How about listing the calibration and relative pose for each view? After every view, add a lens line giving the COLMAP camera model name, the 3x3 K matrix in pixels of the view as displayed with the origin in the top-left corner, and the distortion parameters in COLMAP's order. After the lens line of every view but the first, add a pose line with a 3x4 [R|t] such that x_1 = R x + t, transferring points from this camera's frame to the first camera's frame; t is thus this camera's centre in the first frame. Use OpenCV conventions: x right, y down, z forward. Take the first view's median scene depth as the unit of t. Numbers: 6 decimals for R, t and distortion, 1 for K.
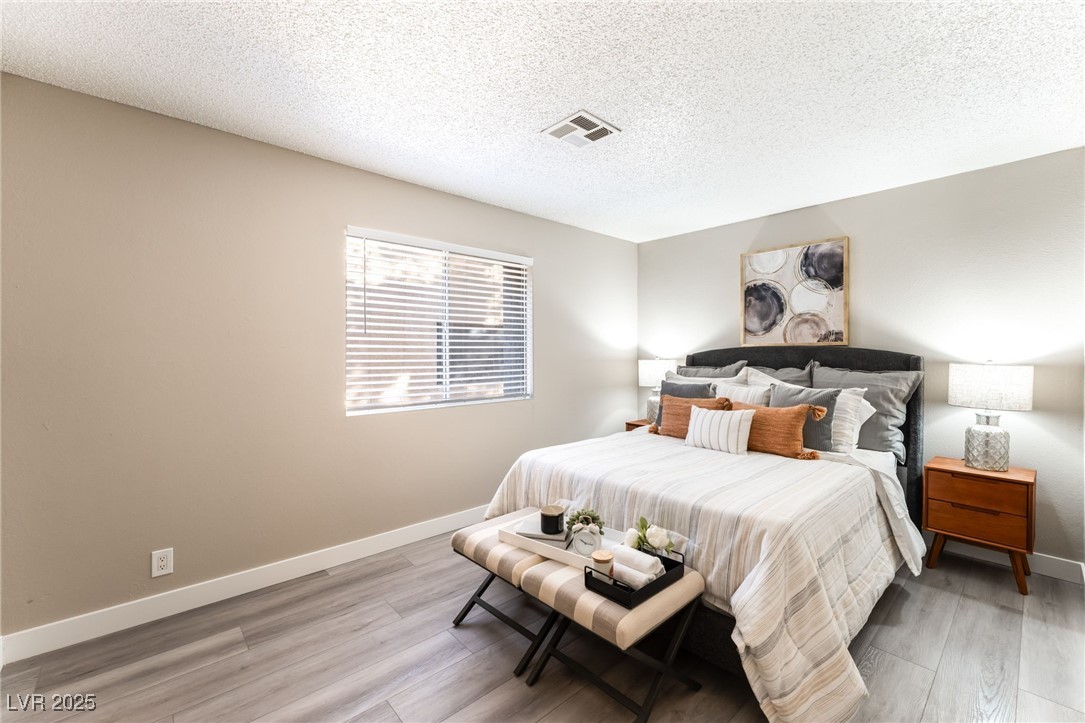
lens RADIAL K [[457.4, 0, 583.0], [0, 457.4, 352.9], [0, 0, 1]] dist [0.000093, -0.000272]
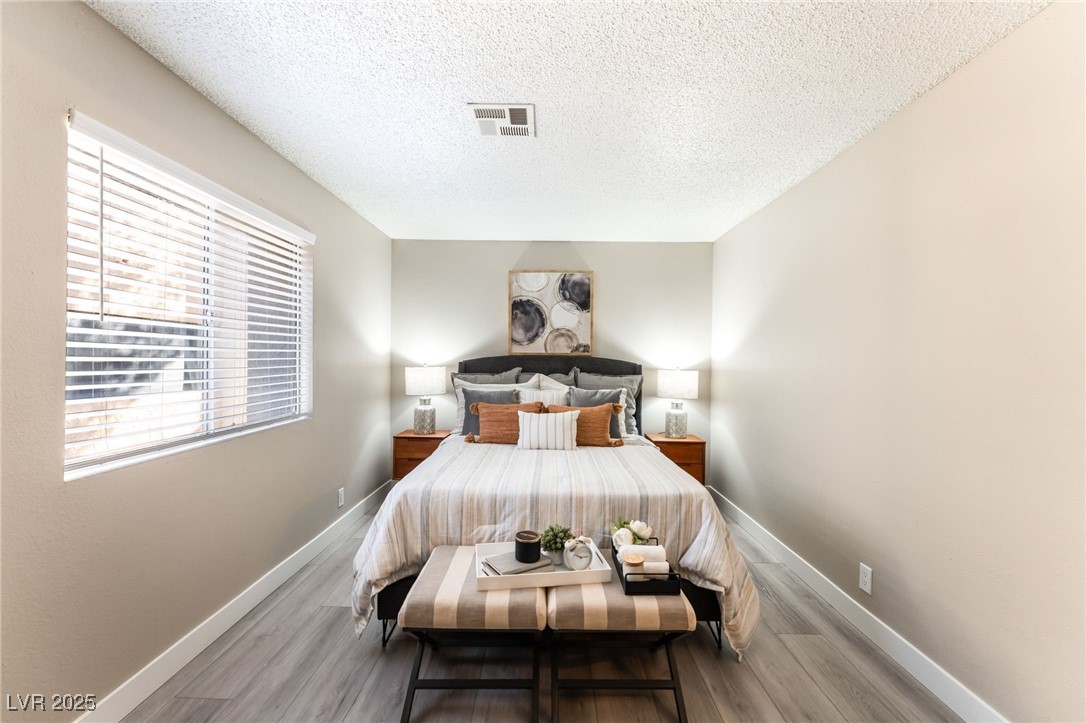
lens RADIAL K [[447.5, 0, 536.2], [0, 447.5, 359.7], [0, 0, 1]] dist [-0.000377, -0.000350]
pose [[0.695244, 0.007674, 0.718733, -0.442165], [-0.012730, 0.999918, 0.001638, -0.005425], [-0.718661, -0.010288, 0.695284, 0.236381]]
